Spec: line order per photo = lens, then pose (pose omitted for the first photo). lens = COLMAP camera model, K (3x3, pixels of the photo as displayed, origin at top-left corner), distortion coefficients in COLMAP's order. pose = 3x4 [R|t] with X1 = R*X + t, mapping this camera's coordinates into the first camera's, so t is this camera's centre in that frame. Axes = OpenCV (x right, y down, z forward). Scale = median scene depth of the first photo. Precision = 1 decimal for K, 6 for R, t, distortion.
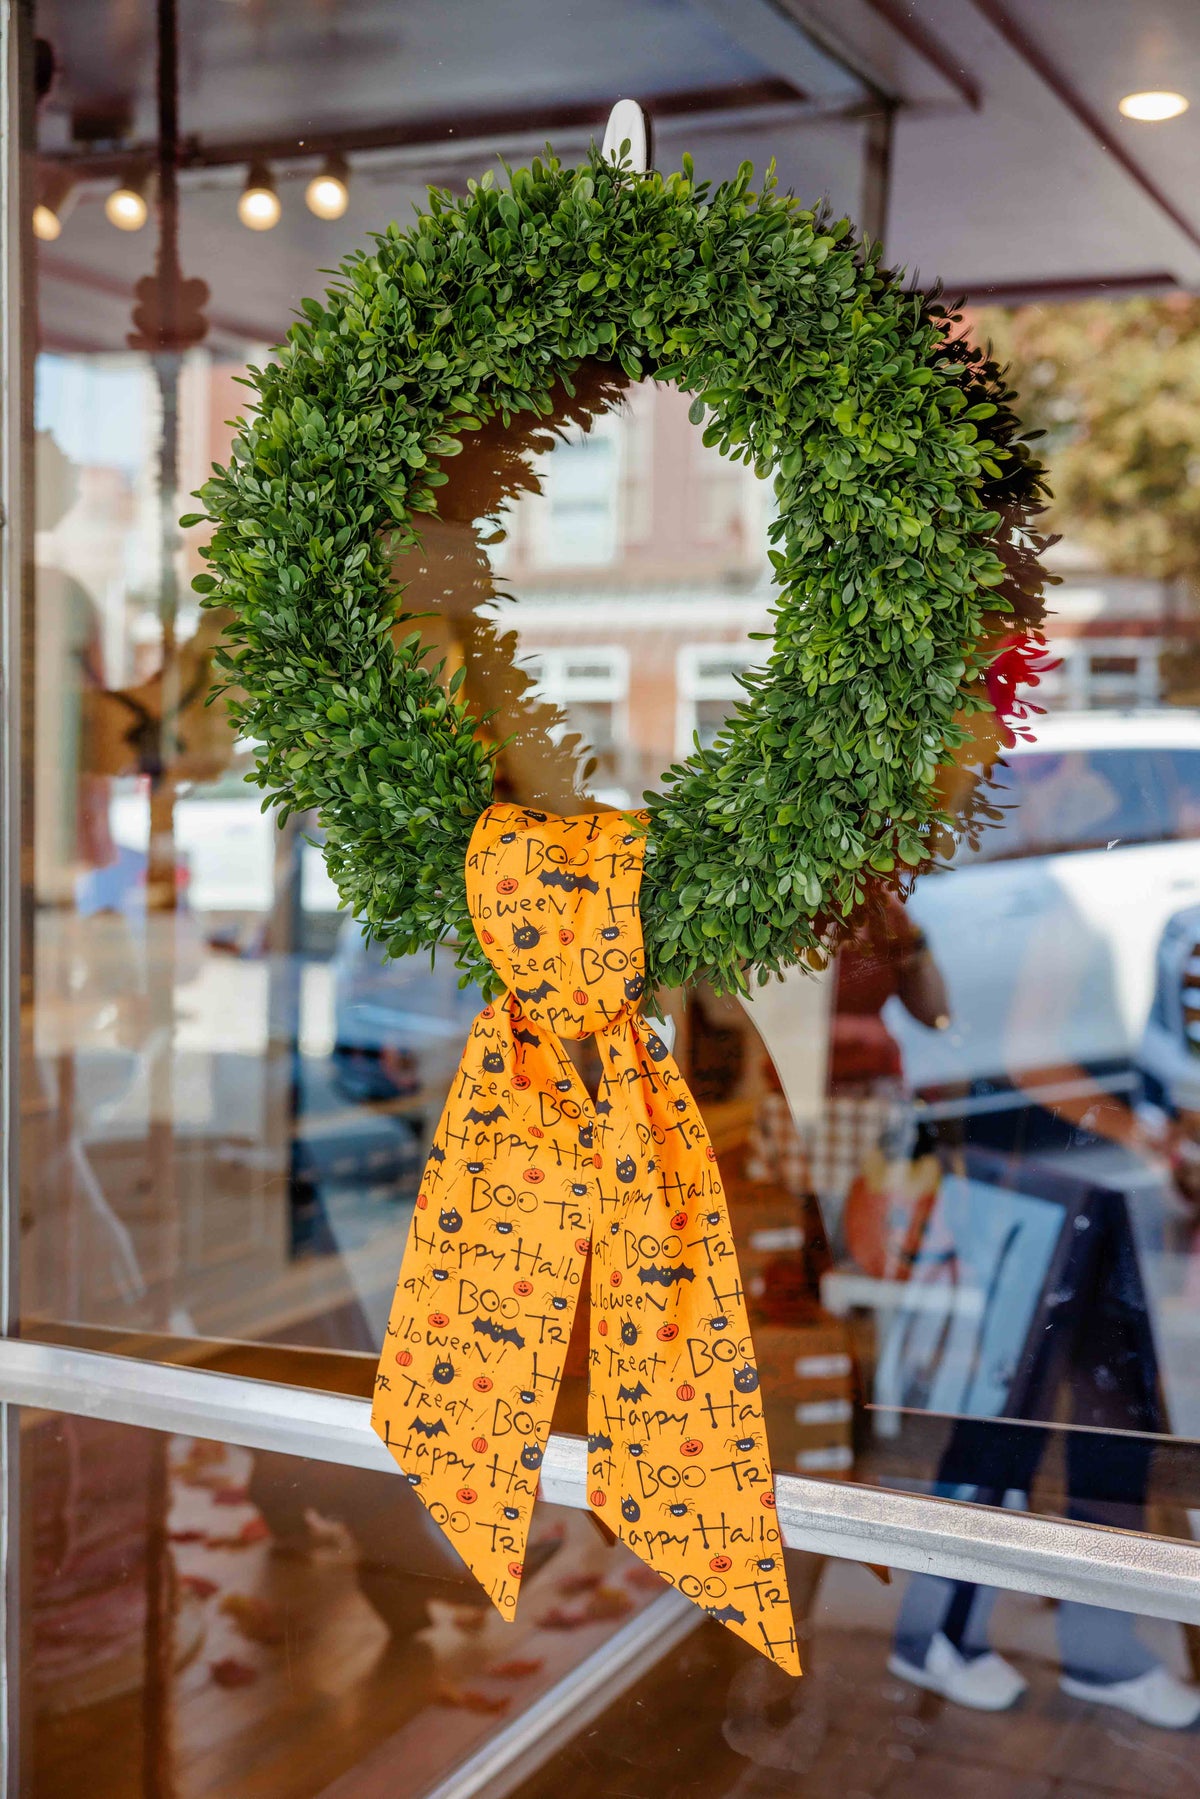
lens RADIAL K [[2607.8, 0, 583.0], [0, 2607.8, 886.6], [0, 0, 1]] dist [0.022527, 0.000000]
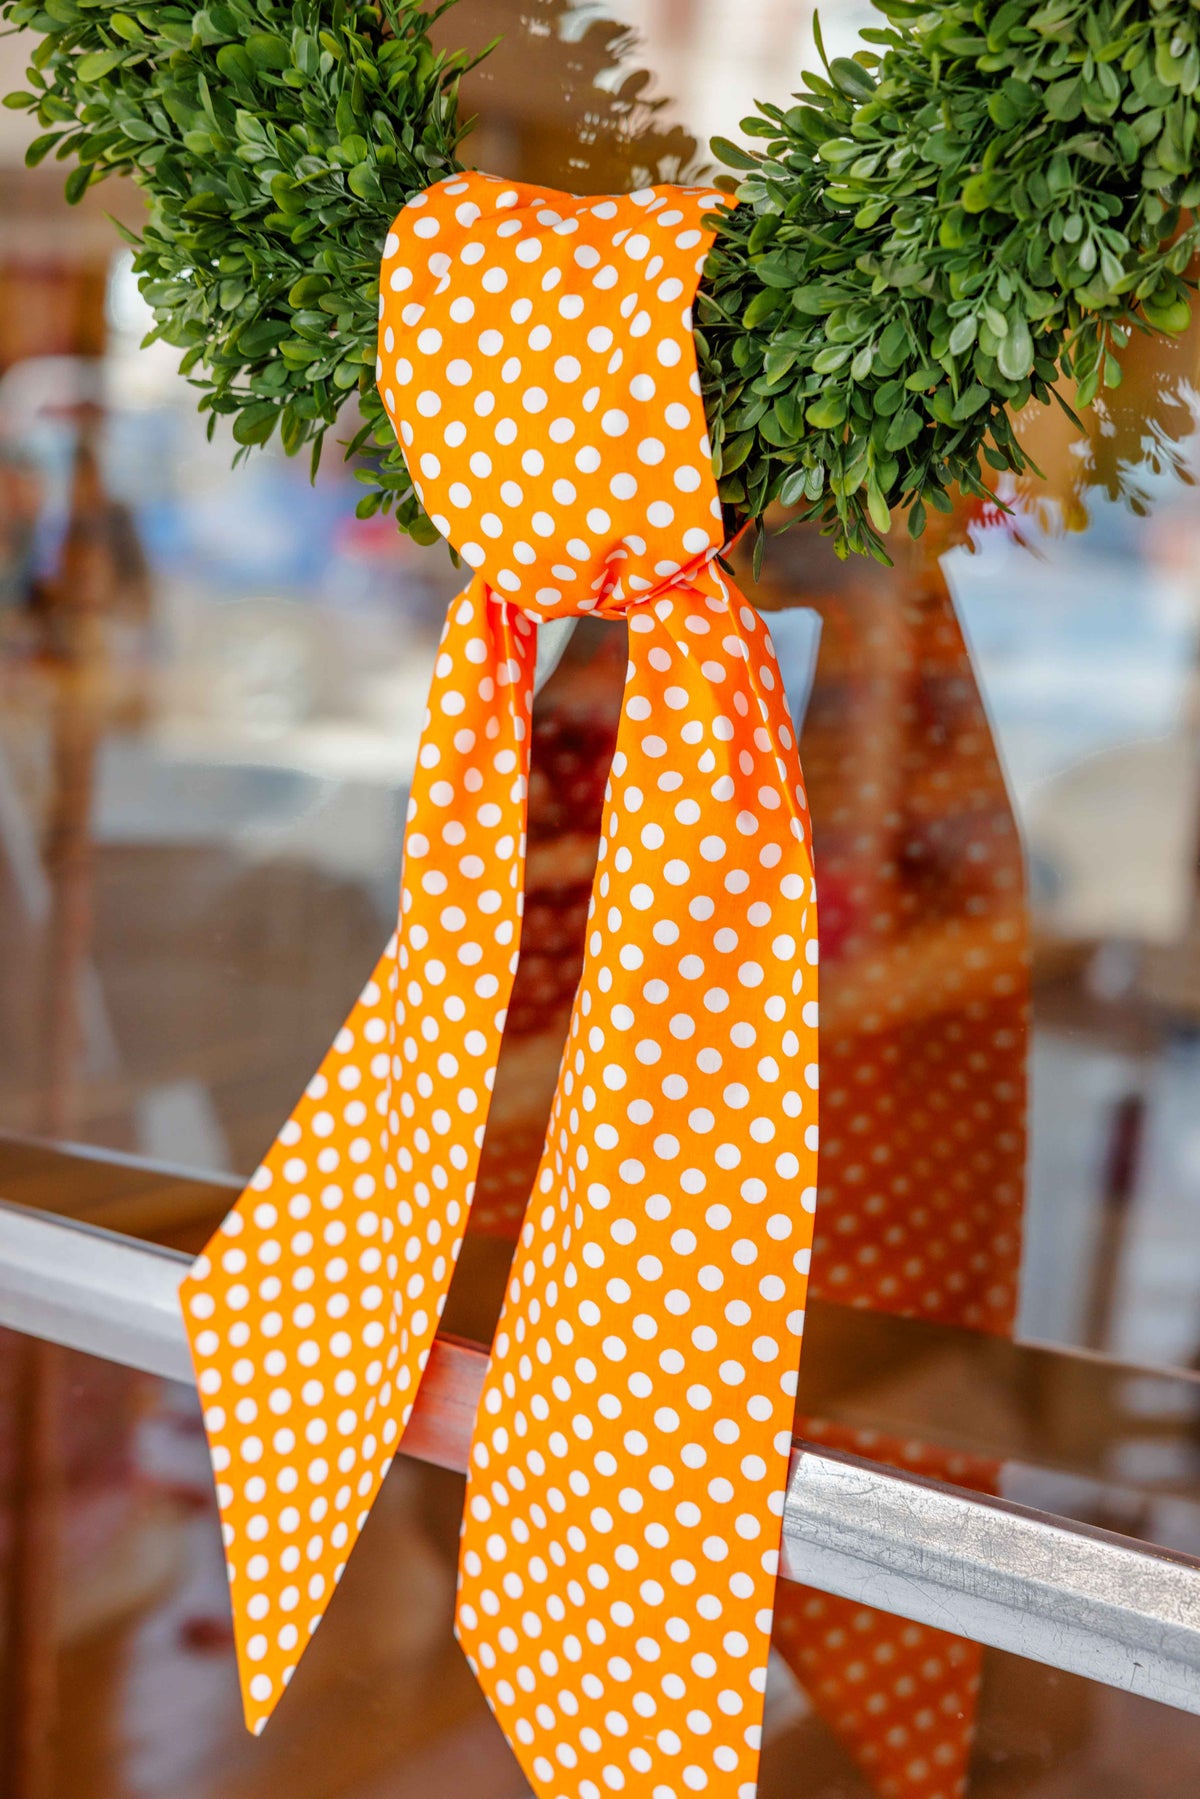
lens RADIAL K [[3382.7, 0, 582.6], [0, 3382.7, 917.0], [0, 0, 1]] dist [0.033168, 0.000000]
pose [[0.990483, 0.086152, -0.107337, 0.081240], [-0.076023, 0.992557, 0.095135, 0.052299], [0.114734, -0.086069, 0.989661, 0.319535]]
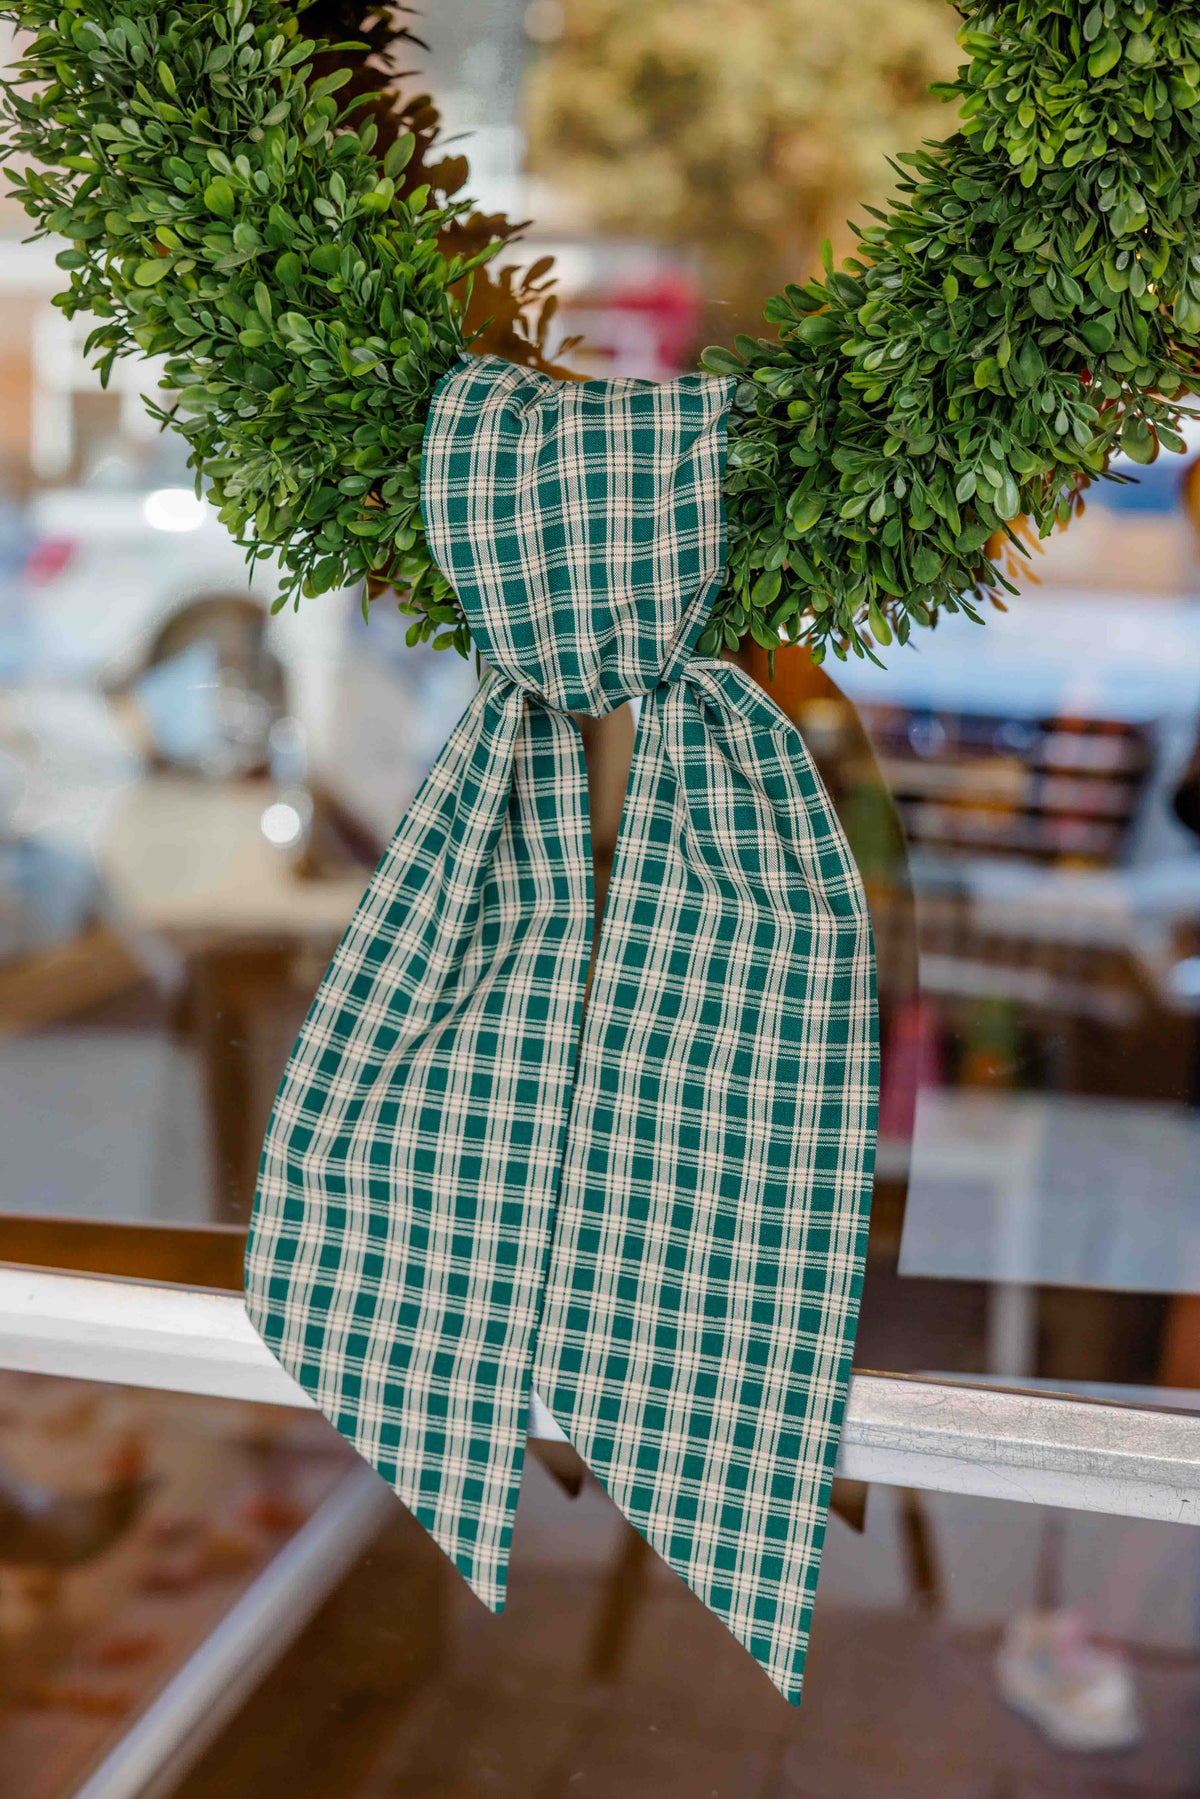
lens RADIAL K [[3248.3, 0, 602.9], [0, 3248.3, 904.1], [0, 0, 1]] dist [0.025098, 0.000000]
pose [[0.974731, -0.000365, 0.223380, -0.181378], [-0.018205, 0.996542, 0.081070, 0.037104], [-0.222637, -0.083088, 0.971354, 0.223052]]
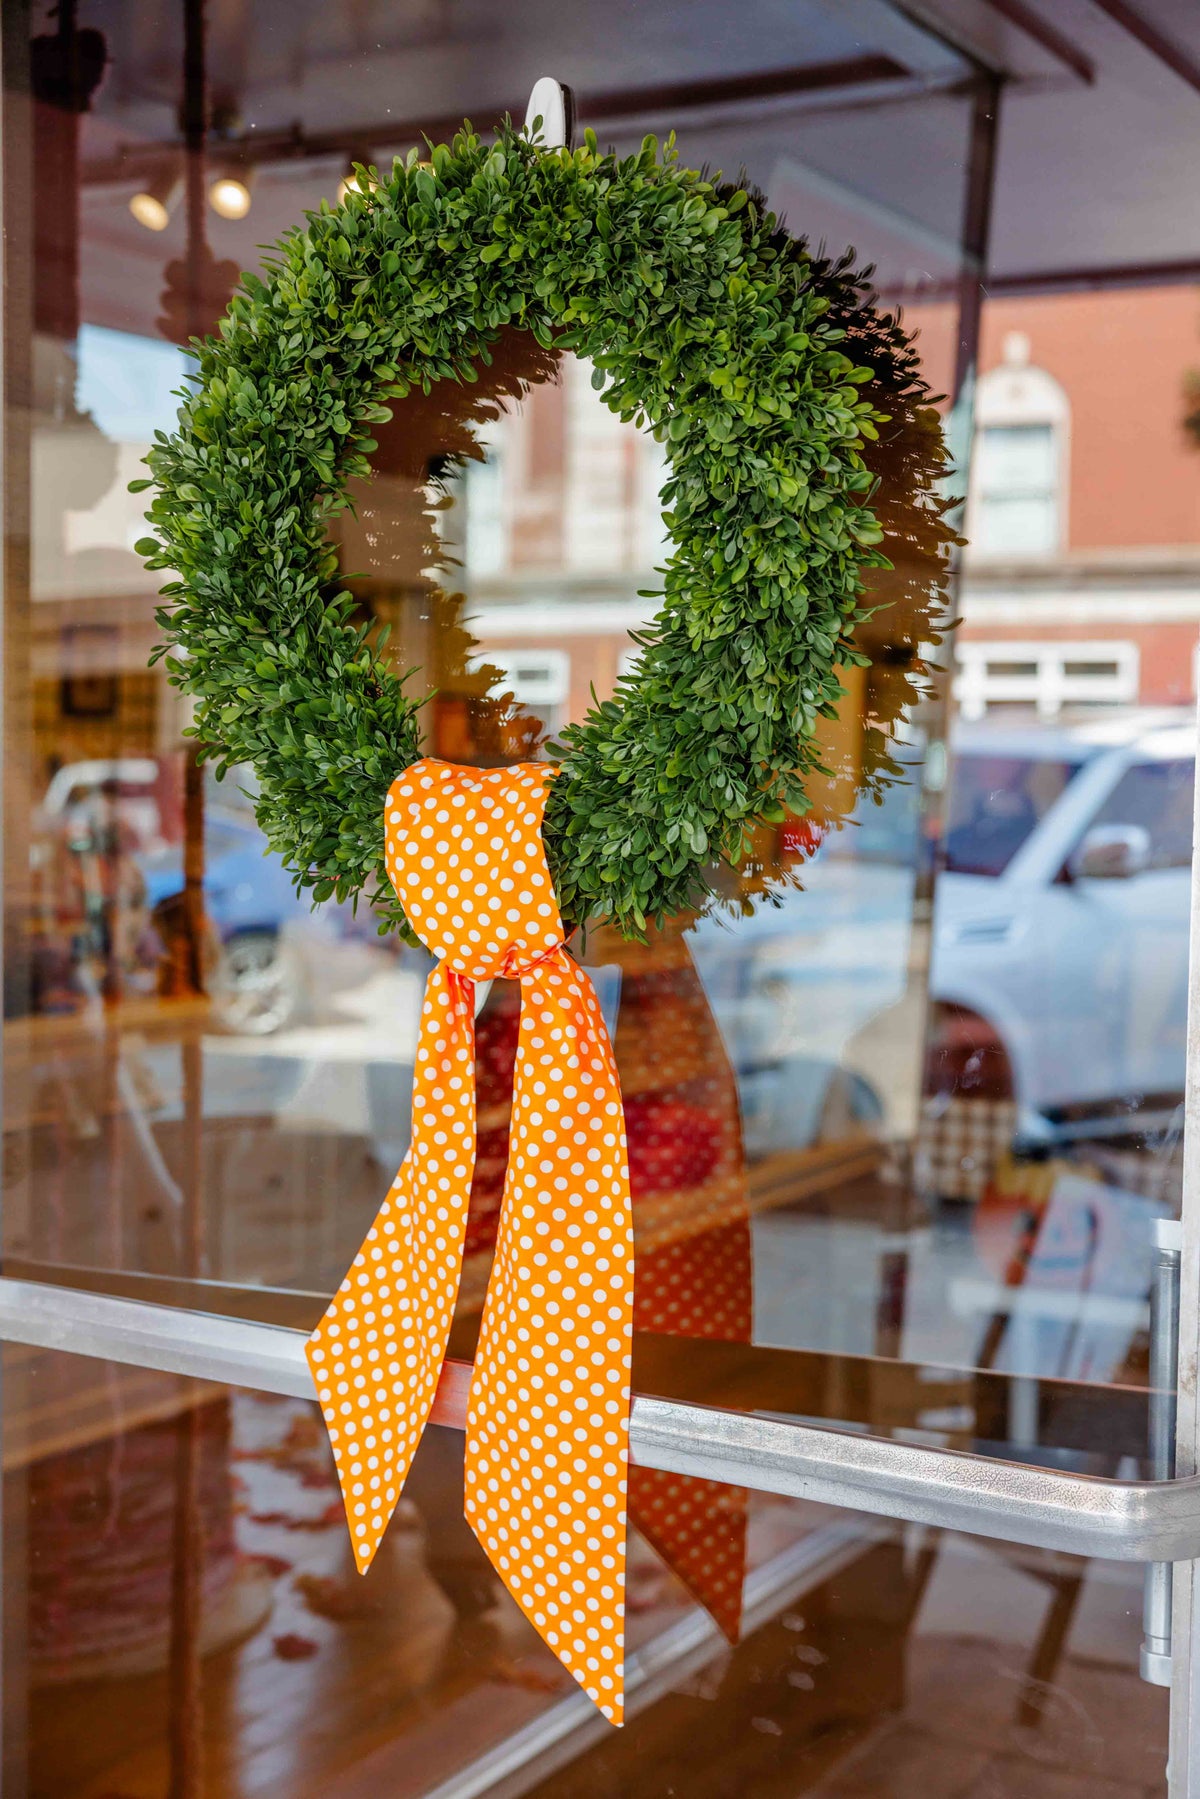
lens RADIAL K [[2723.1, 0, 591.1], [0, 2723.1, 907.8], [0, 0, 1]] dist [0.016132, 0.000000]
pose [[0.996498, 0.011436, -0.082827, 0.129641], [-0.011302, 0.999934, 0.002090, 0.025837], [0.082846, -0.001147, 0.996562, -0.077804]]
